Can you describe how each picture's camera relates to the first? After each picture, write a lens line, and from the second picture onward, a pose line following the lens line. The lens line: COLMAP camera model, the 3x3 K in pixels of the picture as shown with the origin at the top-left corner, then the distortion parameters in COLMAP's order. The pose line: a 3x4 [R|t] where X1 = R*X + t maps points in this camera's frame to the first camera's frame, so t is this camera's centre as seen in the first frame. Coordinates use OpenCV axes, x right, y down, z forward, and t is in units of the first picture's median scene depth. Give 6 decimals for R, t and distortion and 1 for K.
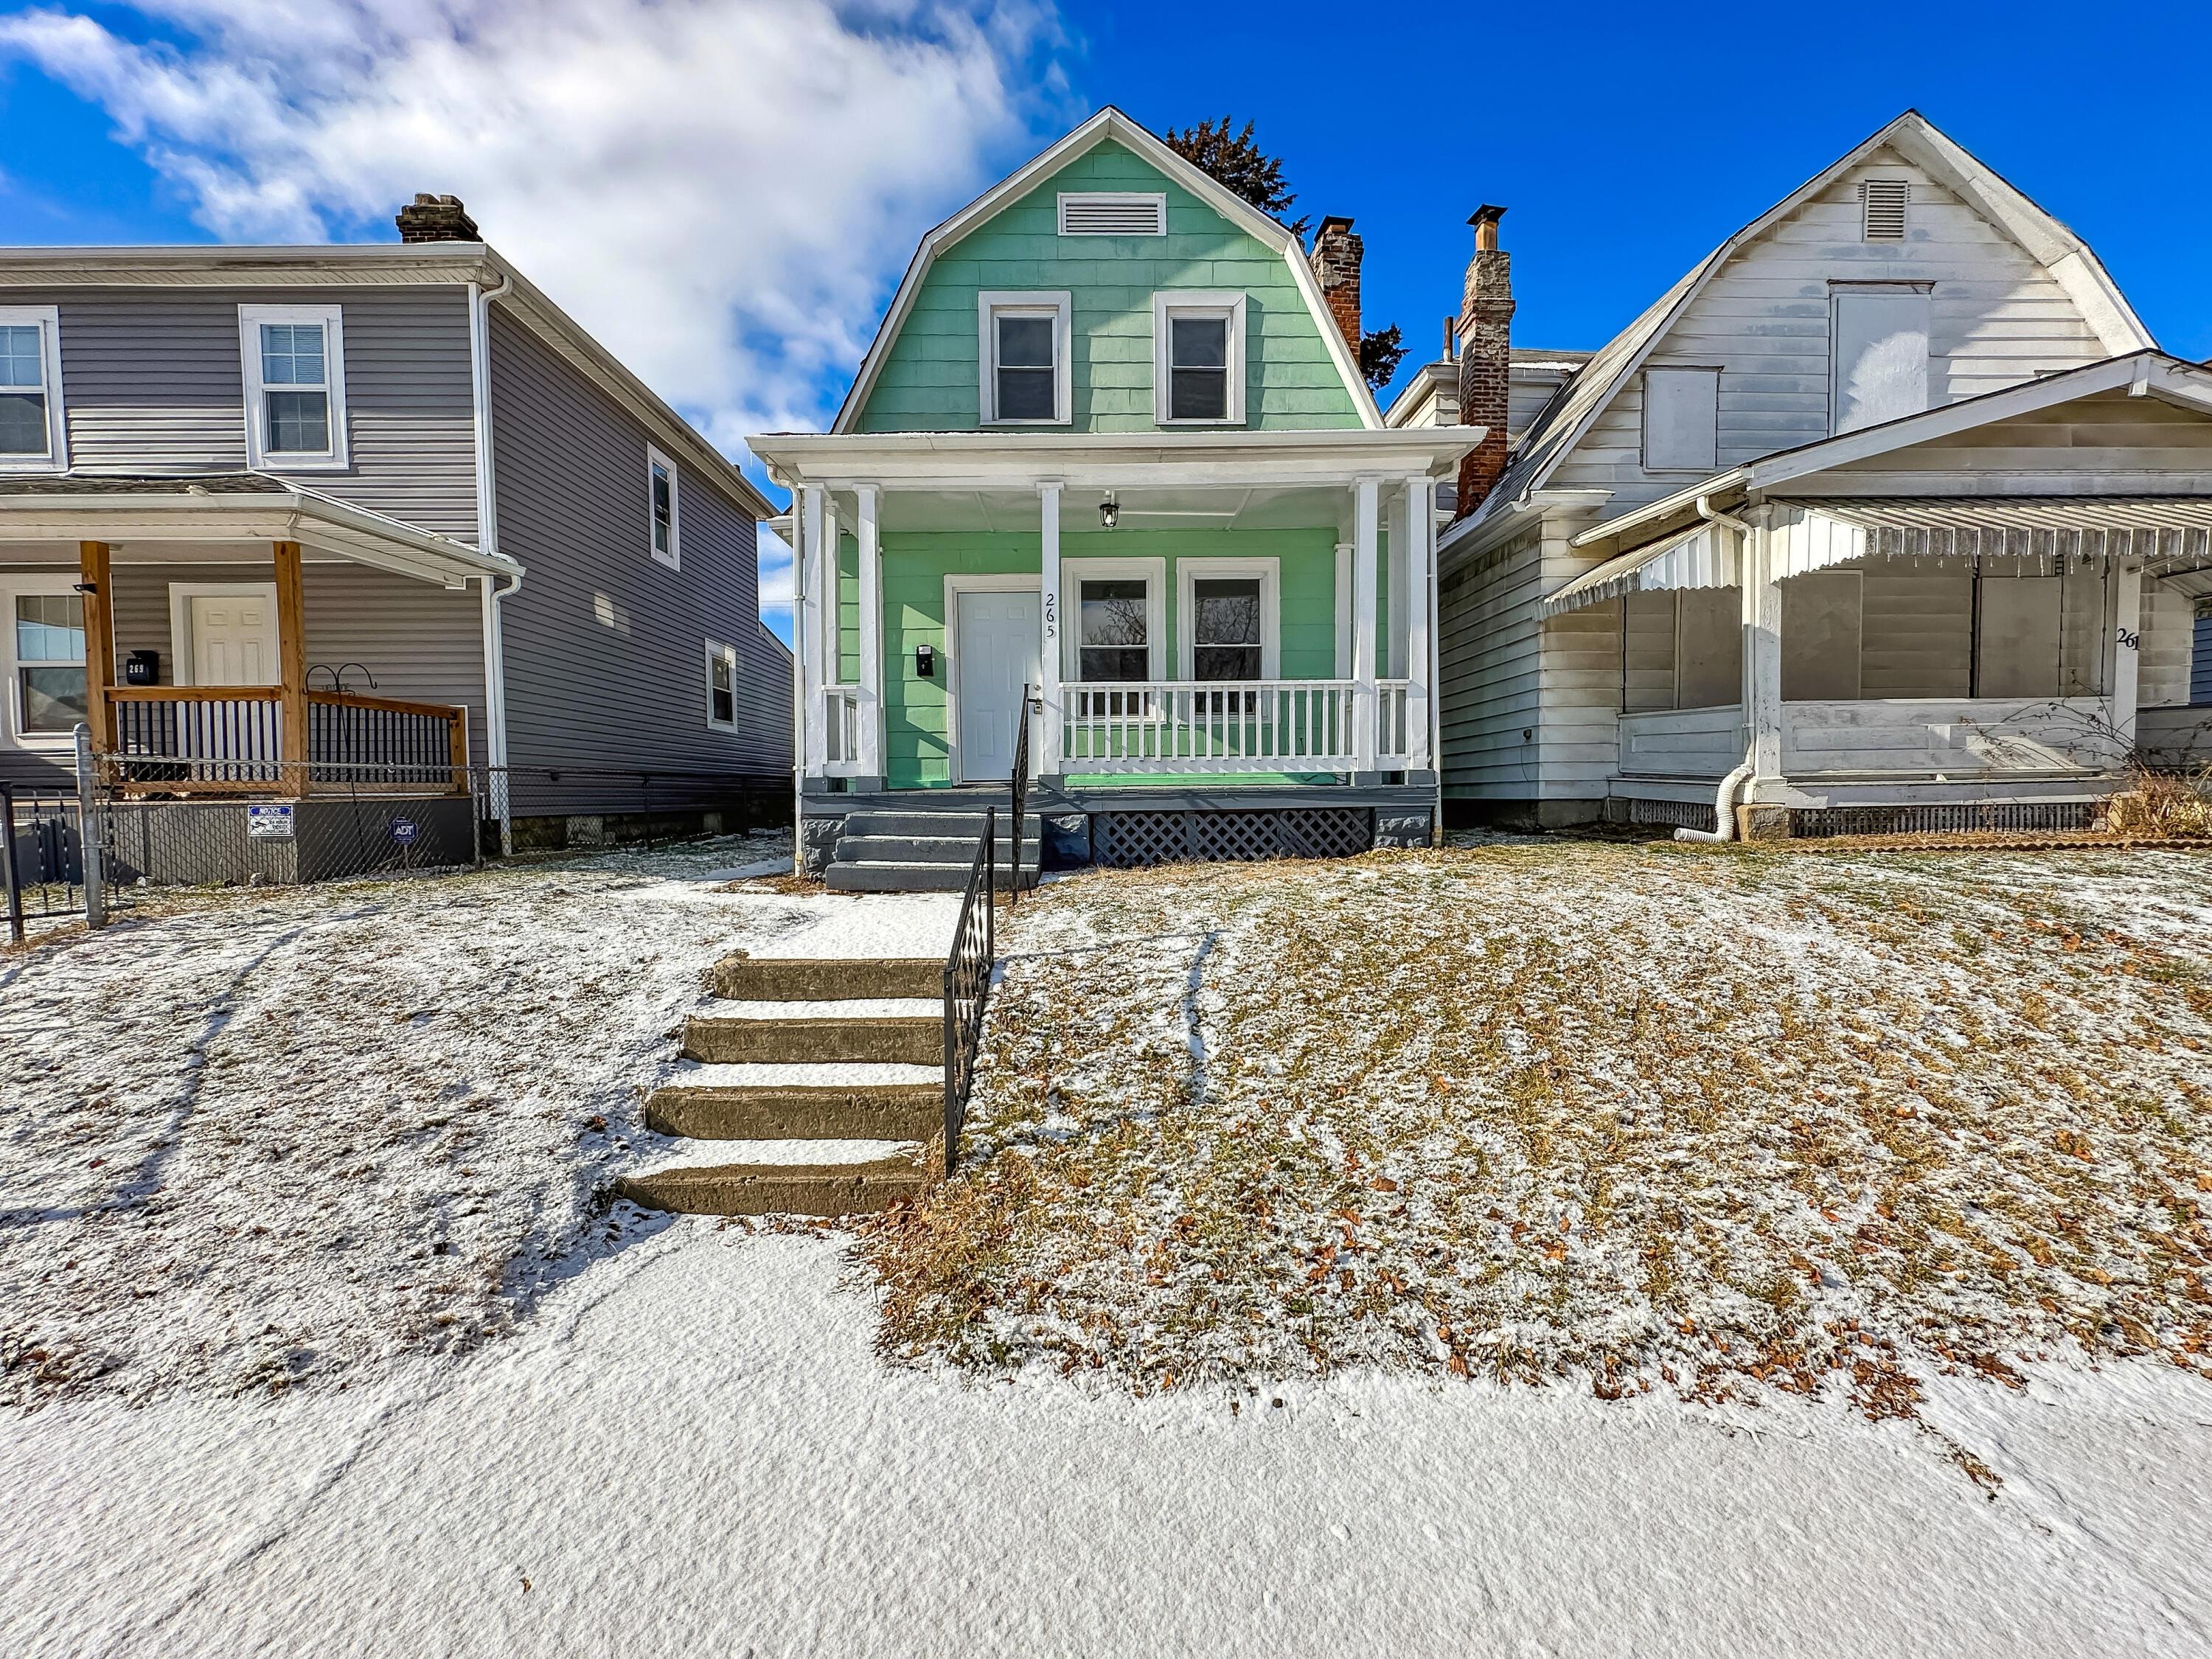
lens RADIAL K [[885.1, 0, 1108.4], [0, 885.1, 830.0], [0, 0, 1]] dist [-0.000575, -0.000313]
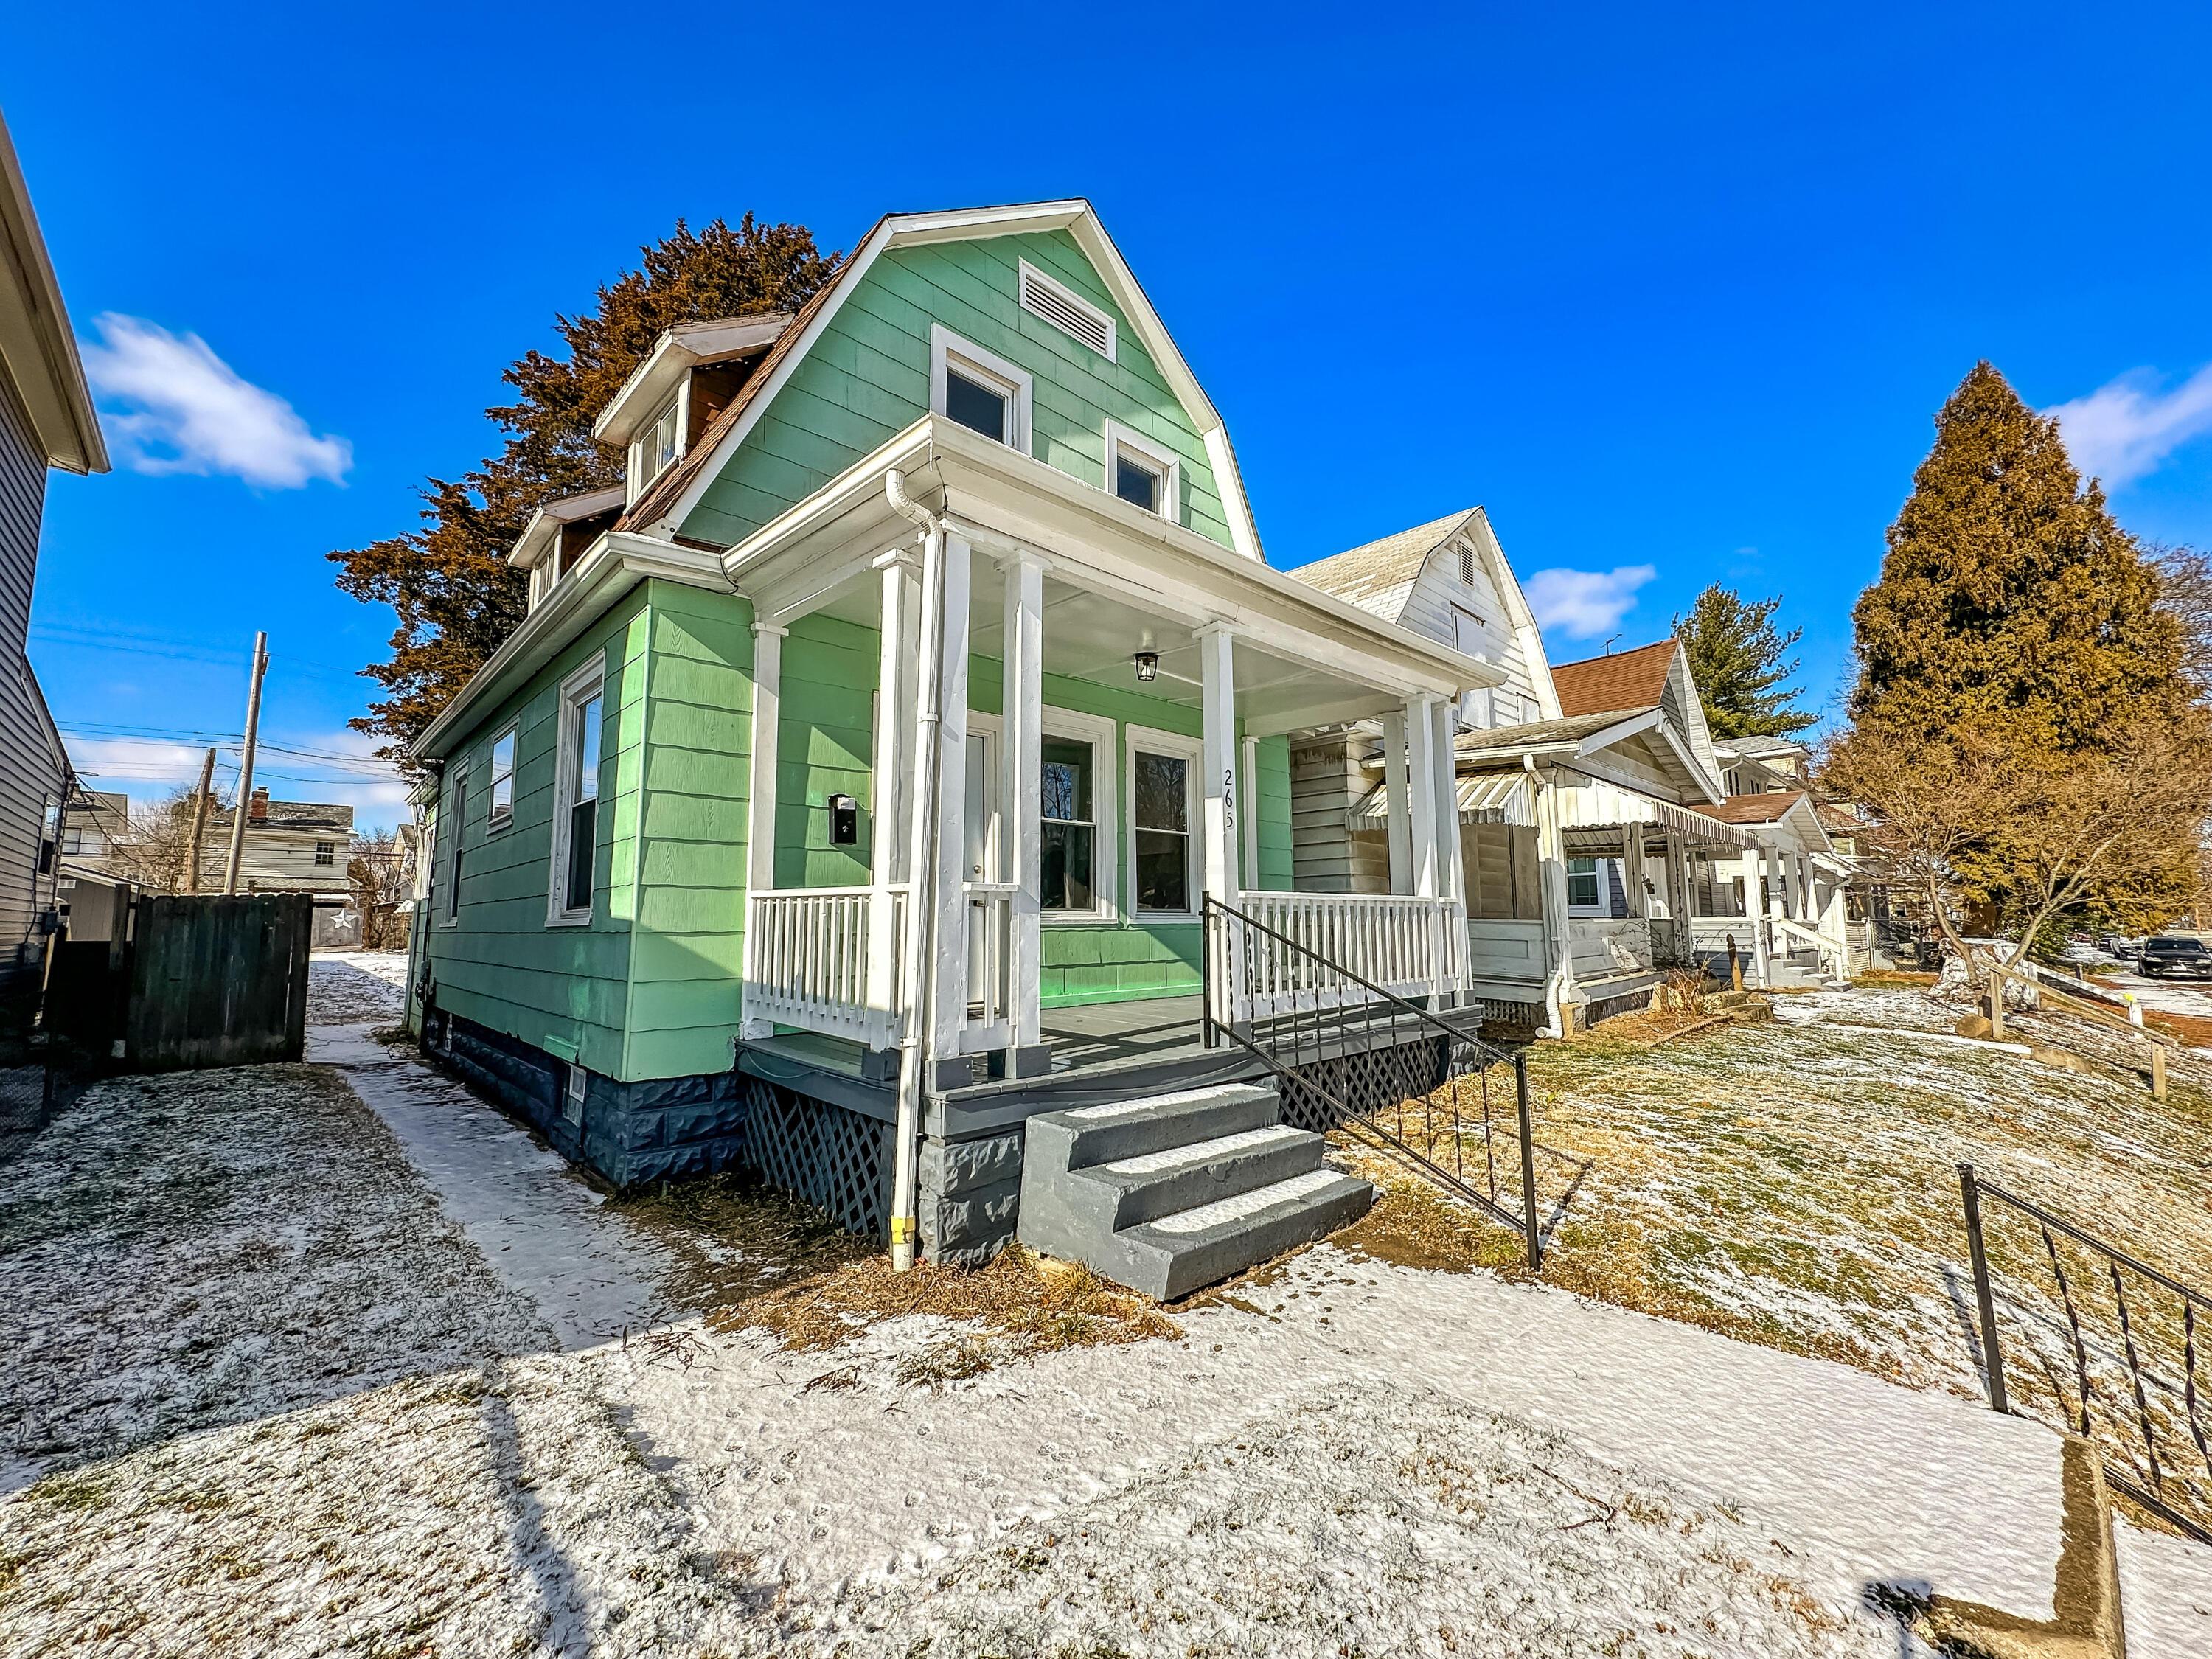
lens RADIAL K [[885.1, 0, 1109.4], [0, 885.1, 826.6], [0, 0, 1]] dist [-0.000575, -0.000313]
pose [[0.731592, 0.081836, 0.676813, -0.502492], [0.025211, 0.988842, -0.146816, -0.092175], [-0.681277, 0.124473, 0.721366, 0.435659]]
